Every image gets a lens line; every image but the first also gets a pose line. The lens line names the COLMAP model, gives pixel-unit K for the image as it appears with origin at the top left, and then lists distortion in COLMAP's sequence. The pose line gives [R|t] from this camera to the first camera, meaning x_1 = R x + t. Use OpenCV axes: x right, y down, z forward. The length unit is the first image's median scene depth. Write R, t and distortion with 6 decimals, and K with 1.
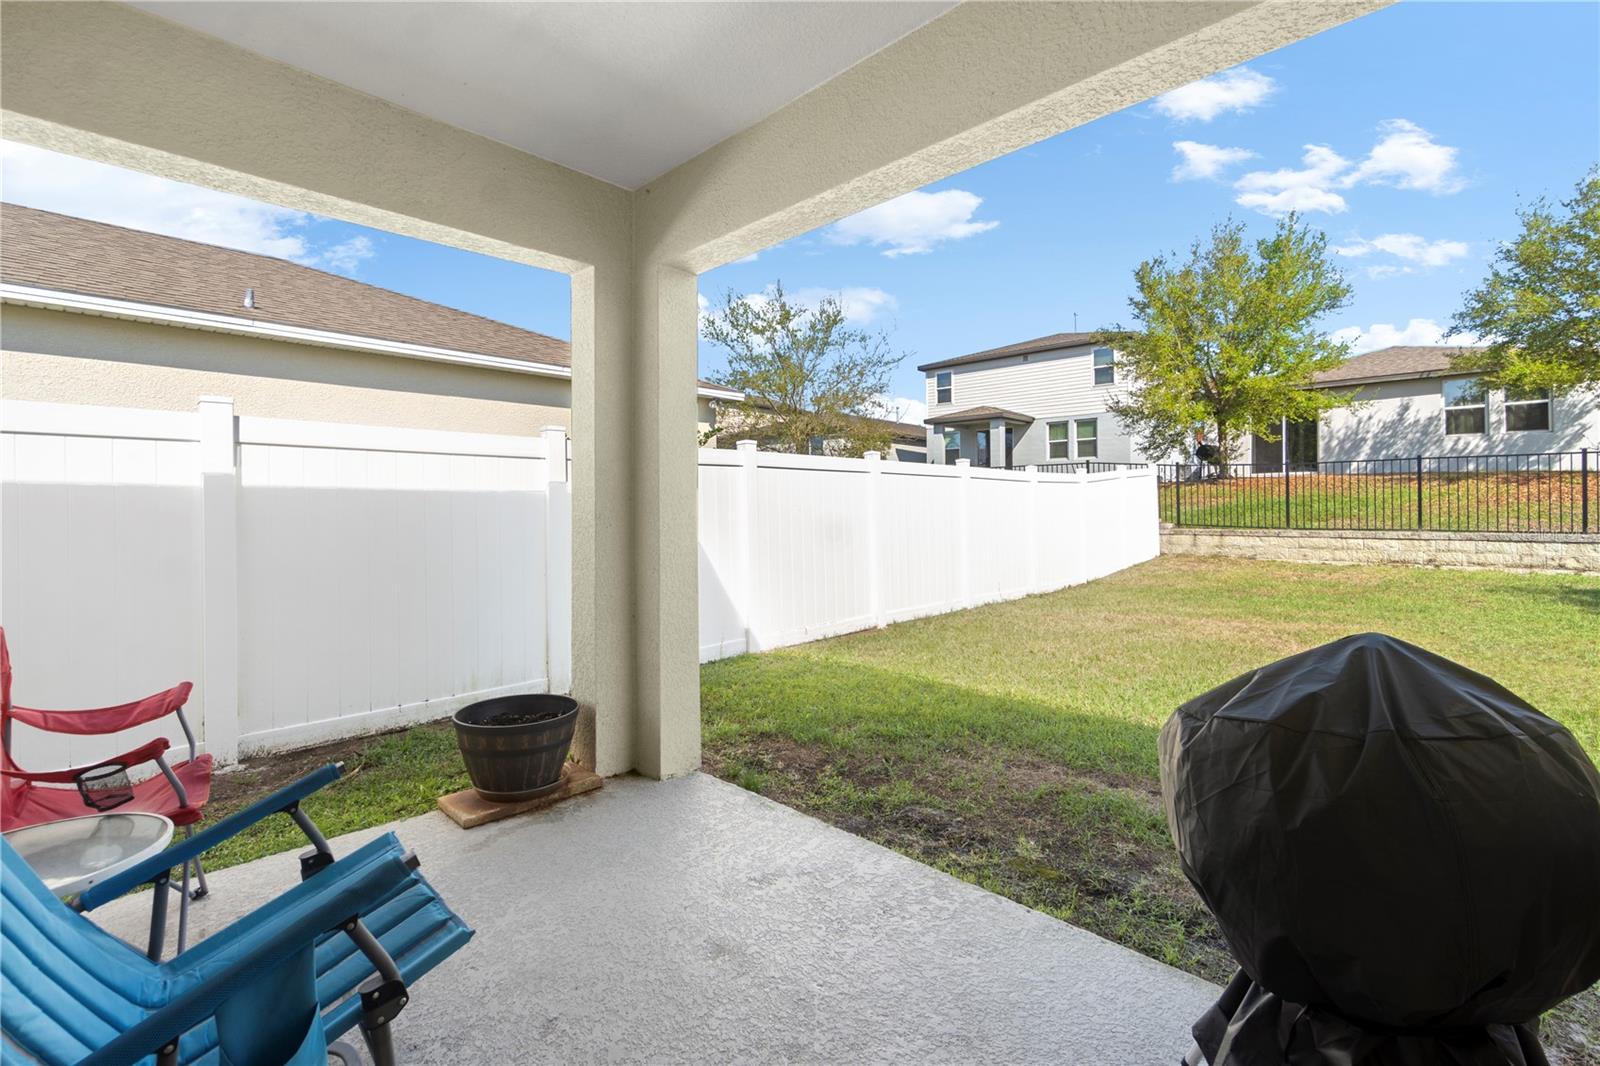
lens RADIAL K [[692.4, 0, 794.7], [0, 692.4, 515.7], [0, 0, 1]] dist [-0.000481, 0.000117]
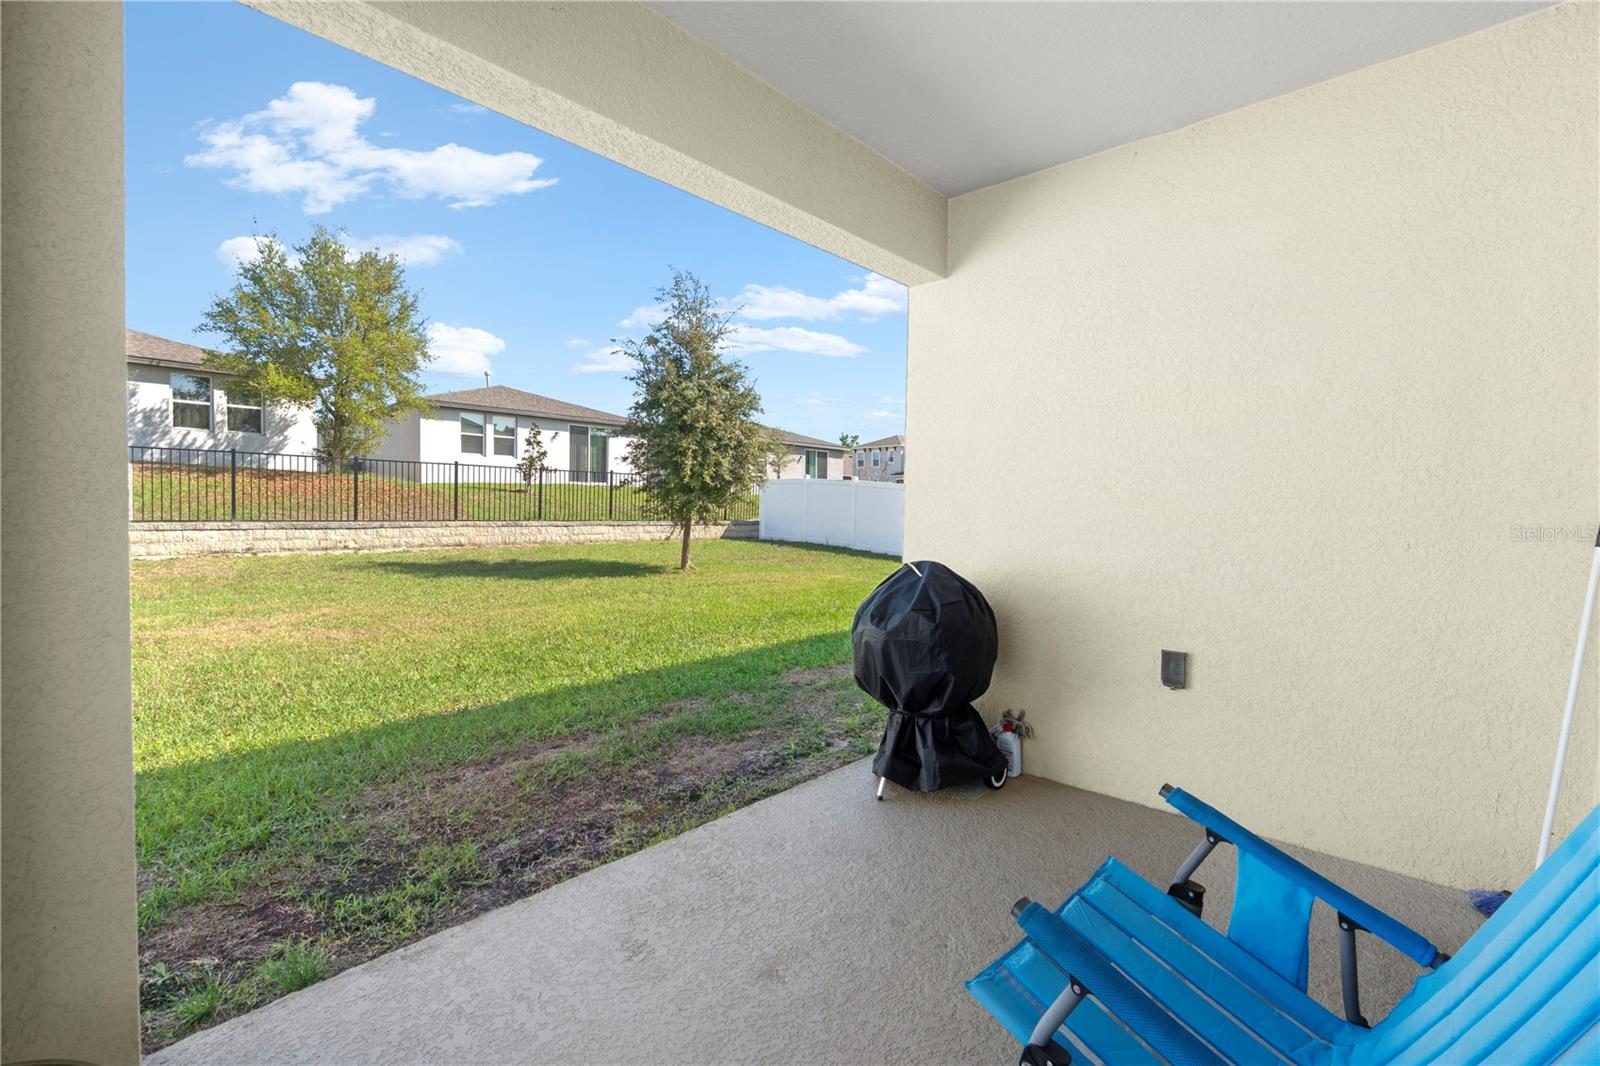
lens RADIAL K [[704.9, 0, 800.0], [0, 704.9, 533.0], [0, 0, 1]] dist [-0.001036, -0.000057]
pose [[-0.024976, -0.032185, 0.999170, -0.191089], [-0.006047, 0.999468, 0.032043, 0.000132], [-0.999670, -0.005242, -0.025158, 0.180351]]
